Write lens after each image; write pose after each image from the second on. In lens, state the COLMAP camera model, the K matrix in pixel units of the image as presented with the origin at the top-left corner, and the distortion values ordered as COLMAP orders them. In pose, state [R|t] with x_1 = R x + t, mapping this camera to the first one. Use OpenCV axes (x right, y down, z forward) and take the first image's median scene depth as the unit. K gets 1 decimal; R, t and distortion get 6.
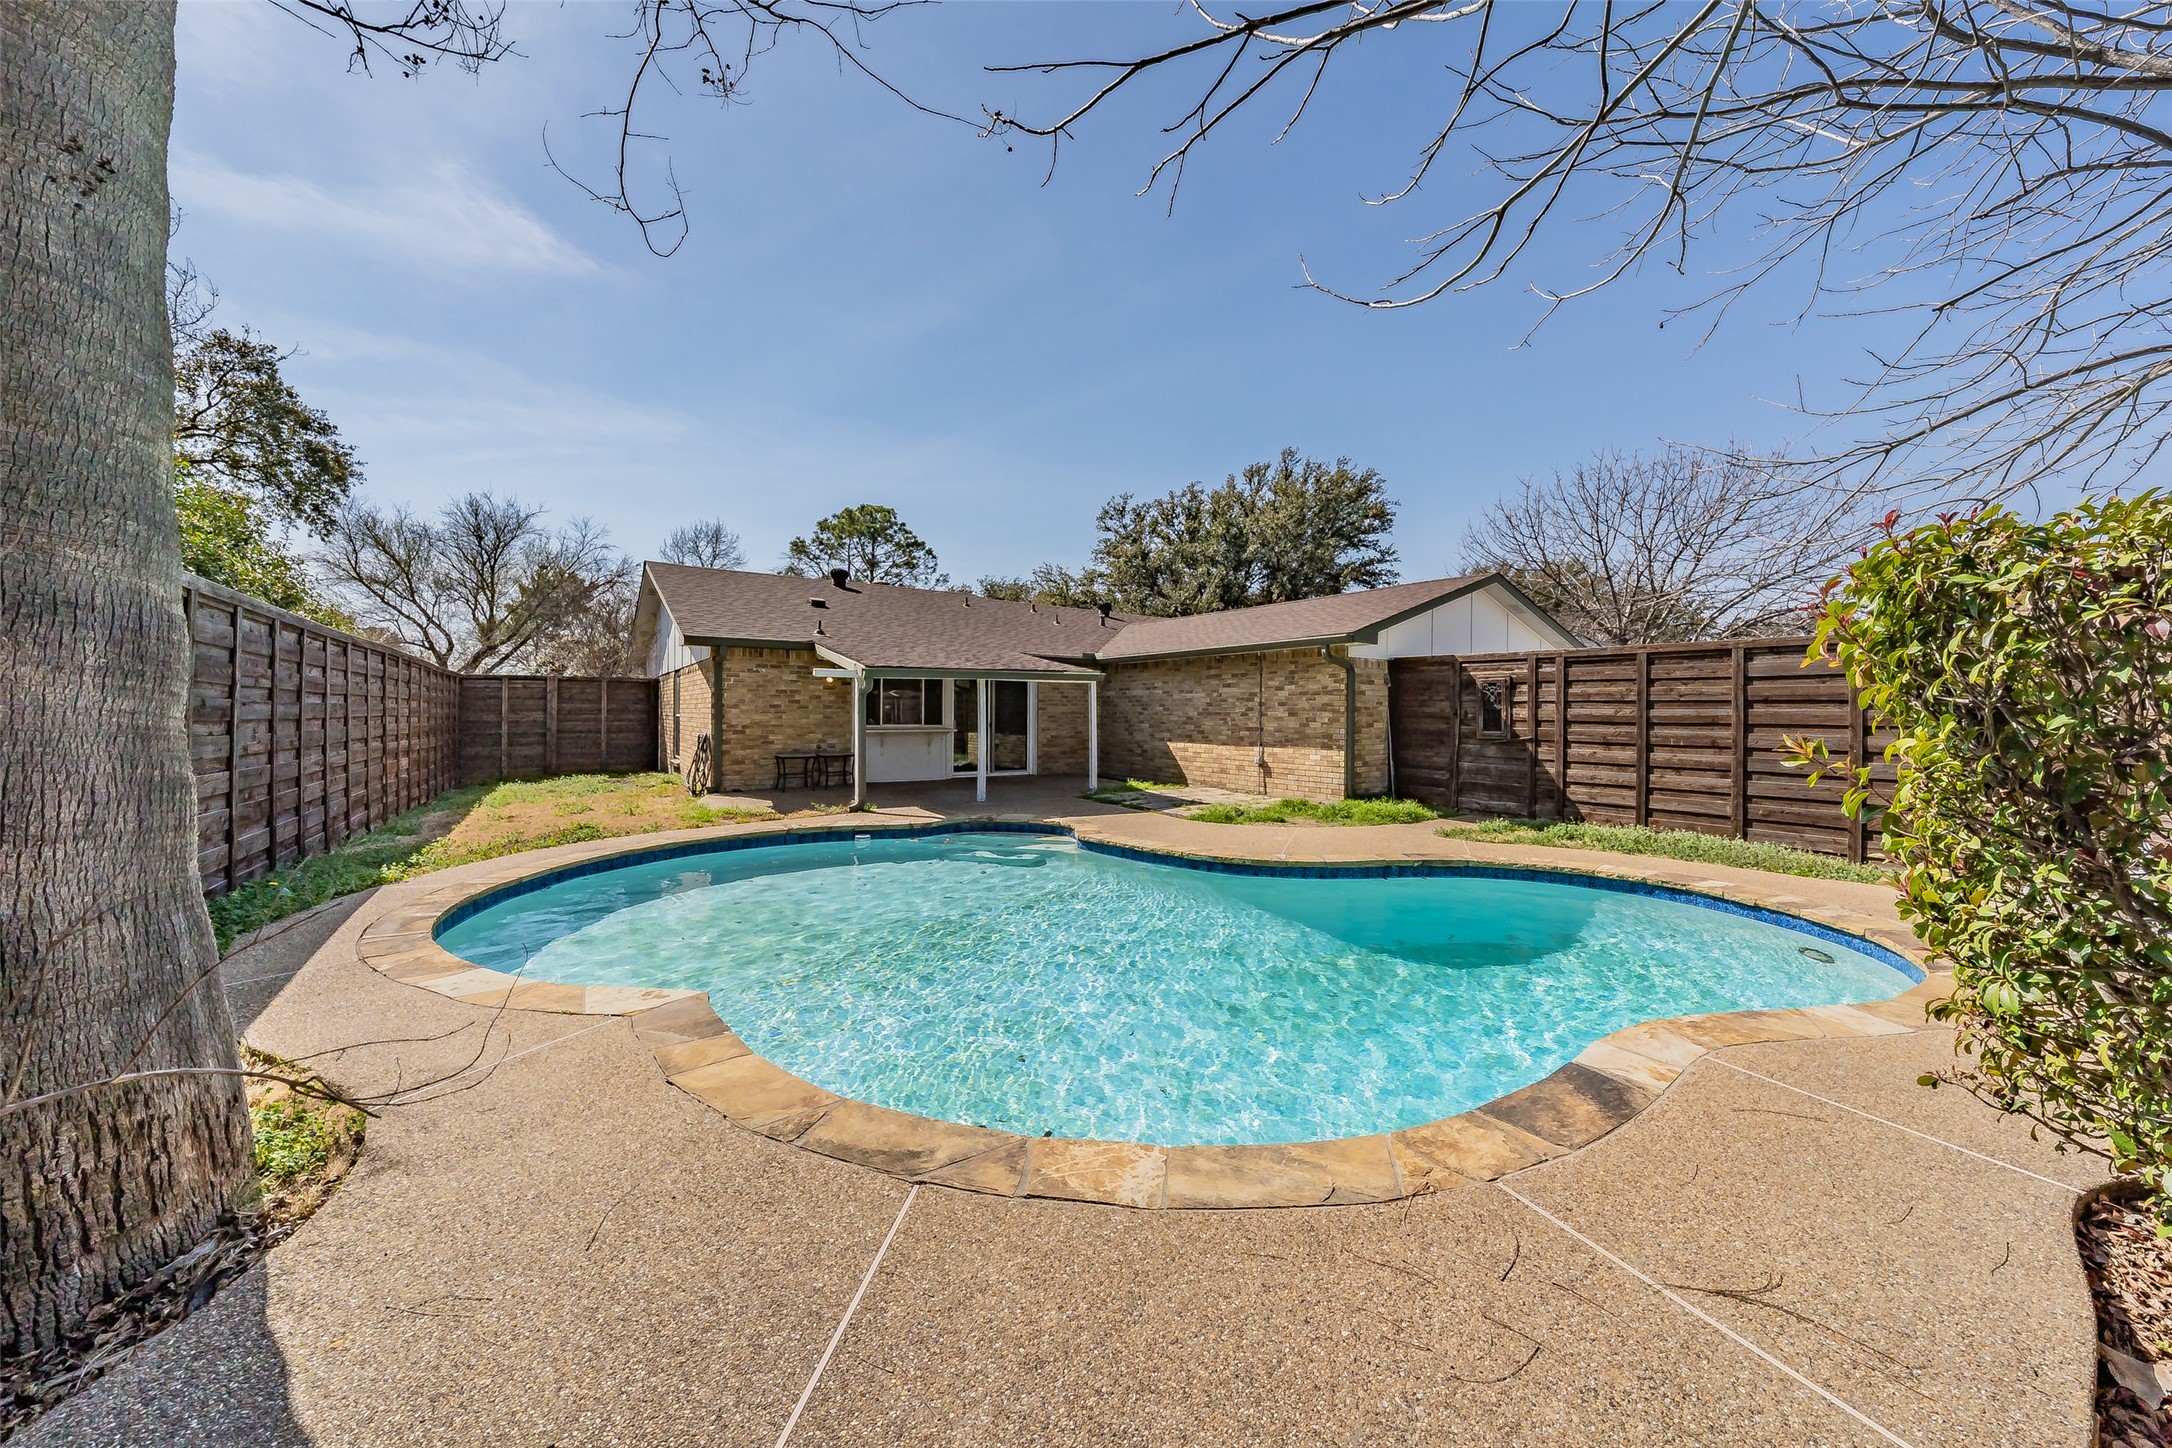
lens RADIAL K [[752.7, 0, 1086.0], [0, 752.7, 724.0], [0, 0, 1]] dist [-0.000430, -0.000055]
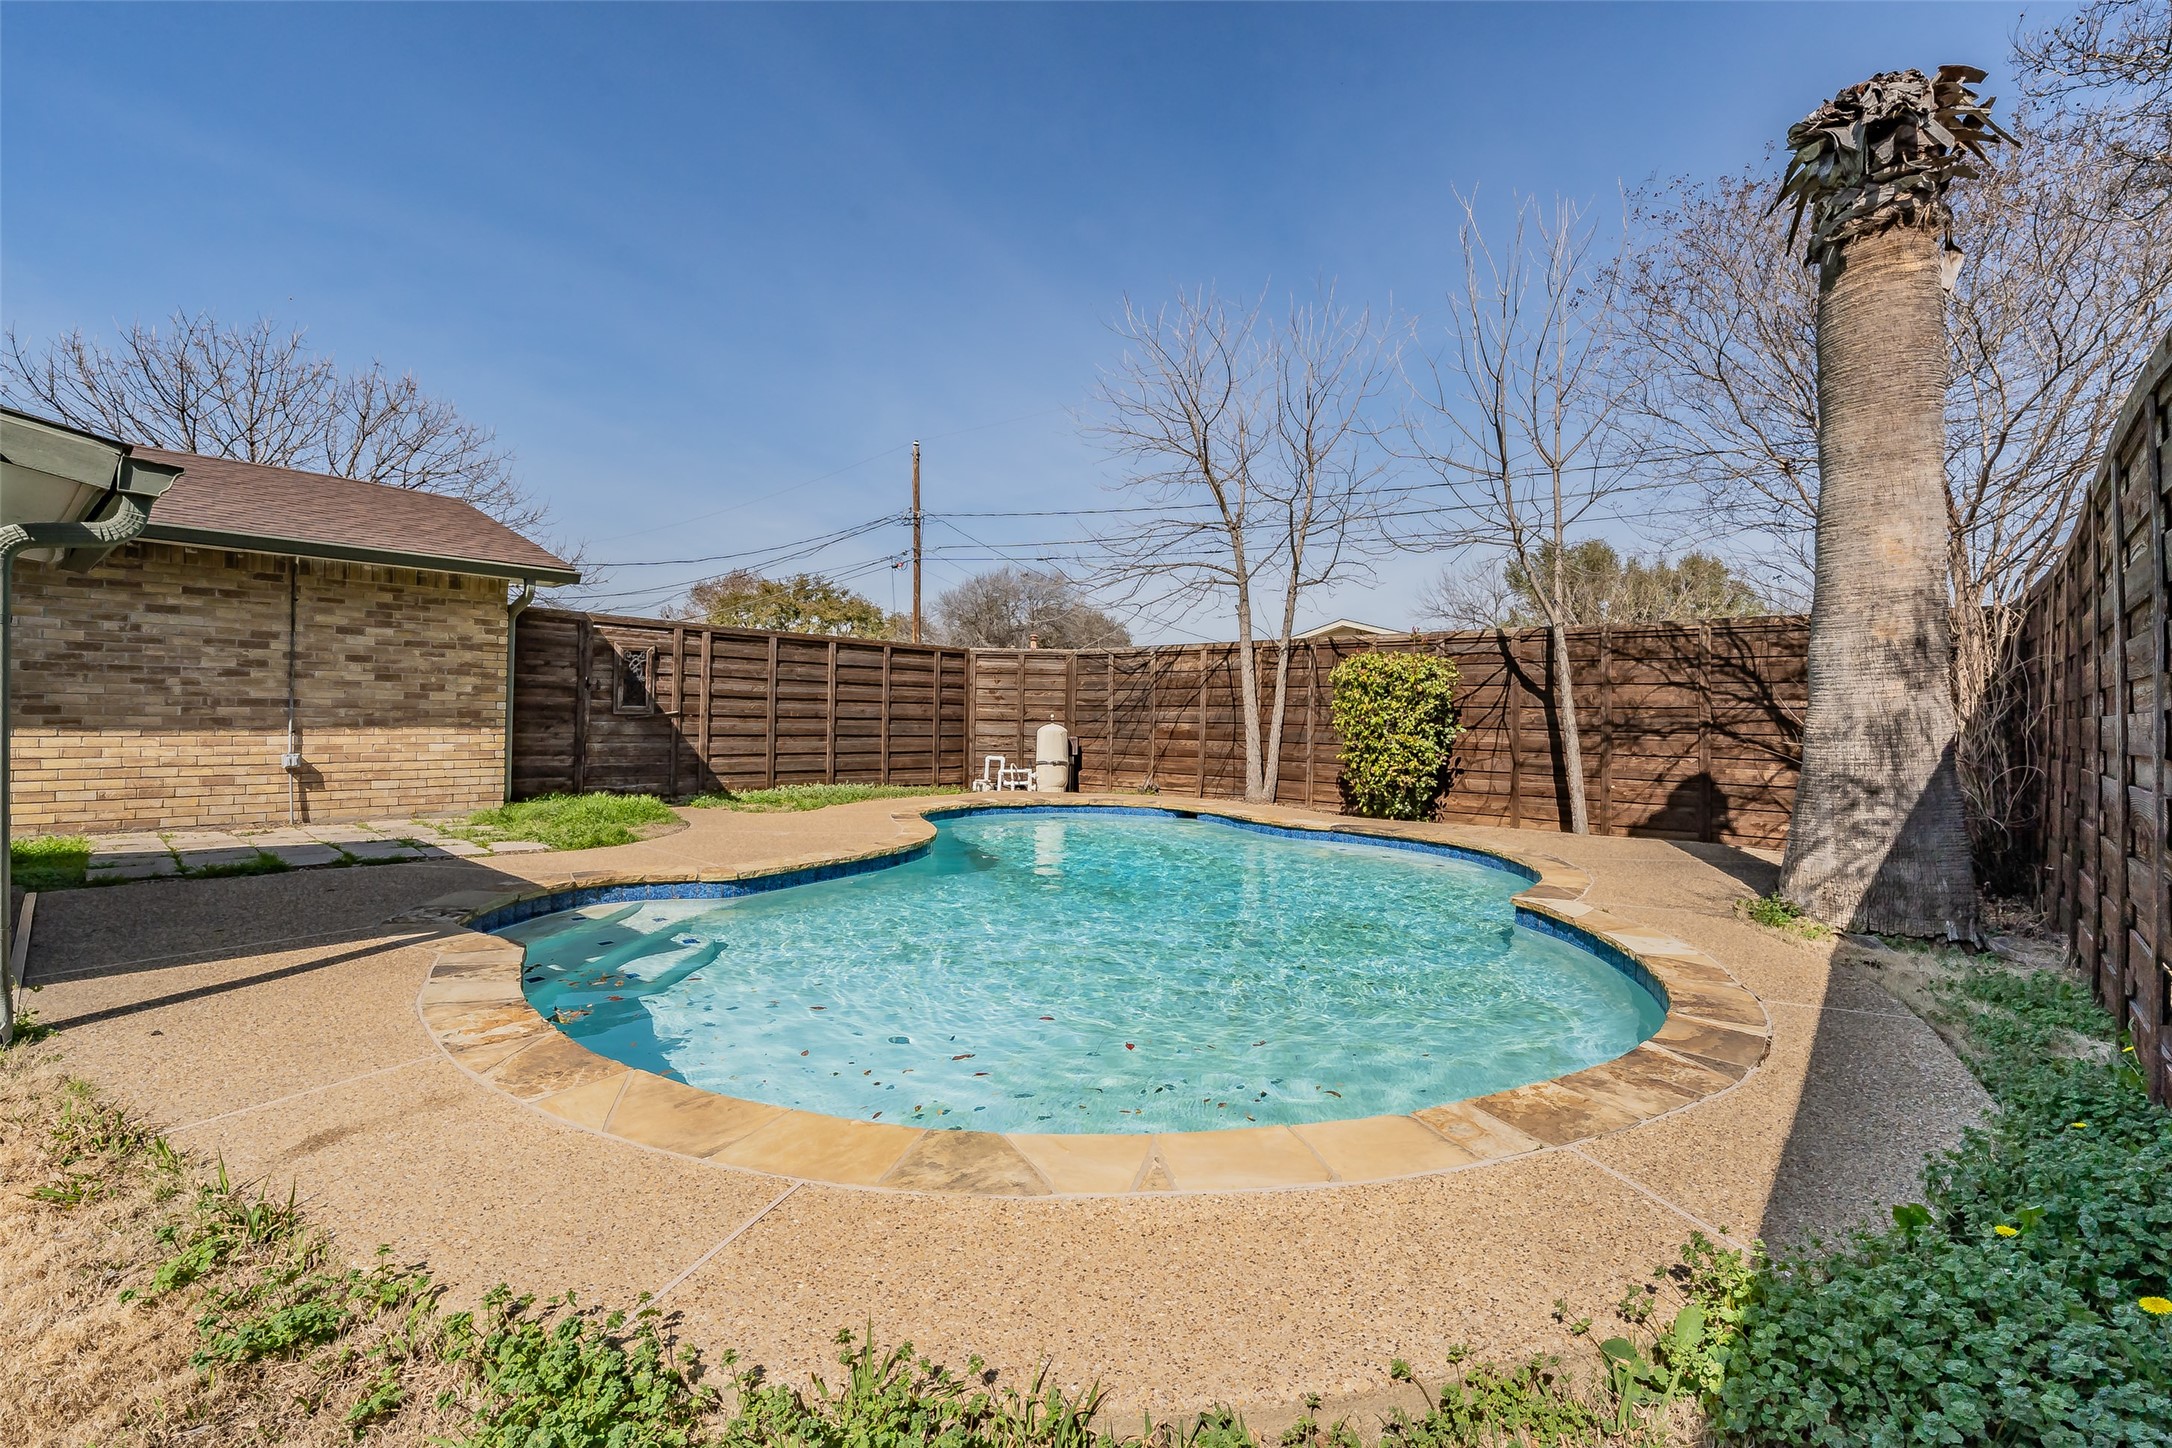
lens RADIAL K [[964.4, 0, 1086.0], [0, 964.4, 724.0], [0, 0, 1]] dist [0.000206, 0.000035]
pose [[-0.223708, -0.017214, 0.974504, -0.667559], [-0.004720, 0.999851, 0.016578, 0.009806], [-0.974645, -0.000891, -0.223756, 0.718125]]
